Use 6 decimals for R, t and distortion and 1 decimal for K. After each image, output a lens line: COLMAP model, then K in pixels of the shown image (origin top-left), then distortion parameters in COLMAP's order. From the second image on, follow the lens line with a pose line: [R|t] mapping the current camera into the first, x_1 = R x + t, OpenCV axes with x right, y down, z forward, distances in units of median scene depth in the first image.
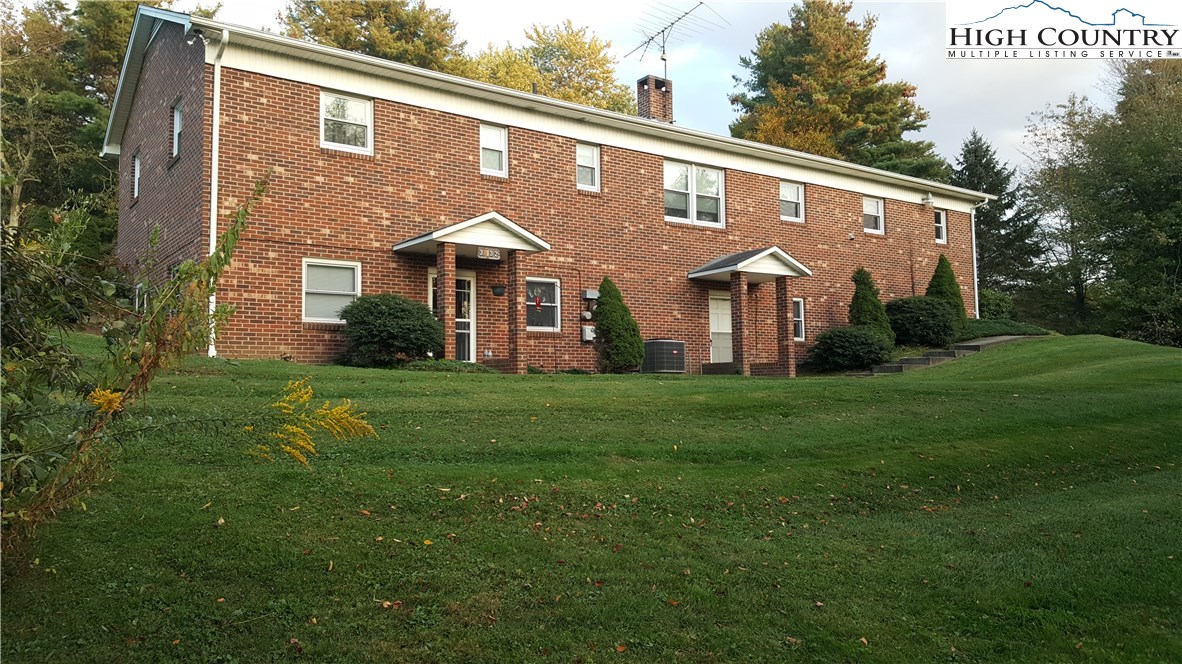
lens RADIAL K [[874.5, 0, 562.2], [0, 874.5, 328.8], [0, 0, 1]] dist [0.139888, -0.214199]
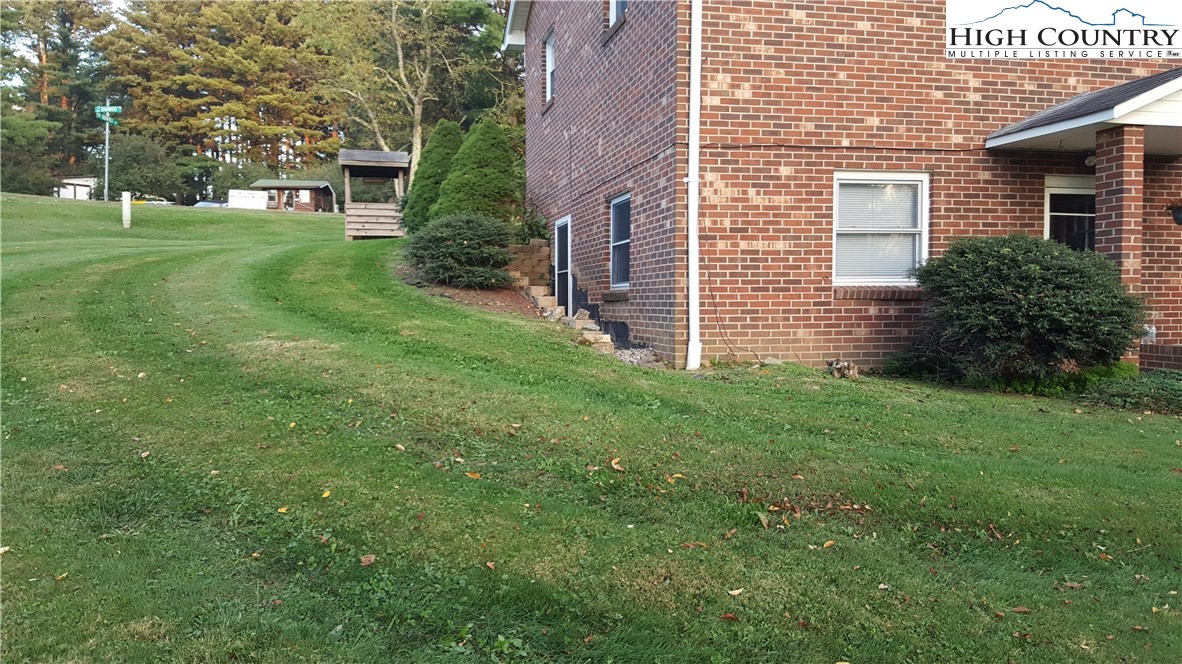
lens RADIAL K [[874.5, 0, 562.2], [0, 874.5, 328.8], [0, 0, 1]] dist [0.139888, -0.214199]
pose [[0.922493, 0.019574, -0.385518, -0.233678], [0.023960, 0.993884, 0.107796, -0.046453], [0.385270, -0.108679, 0.916382, 0.402474]]
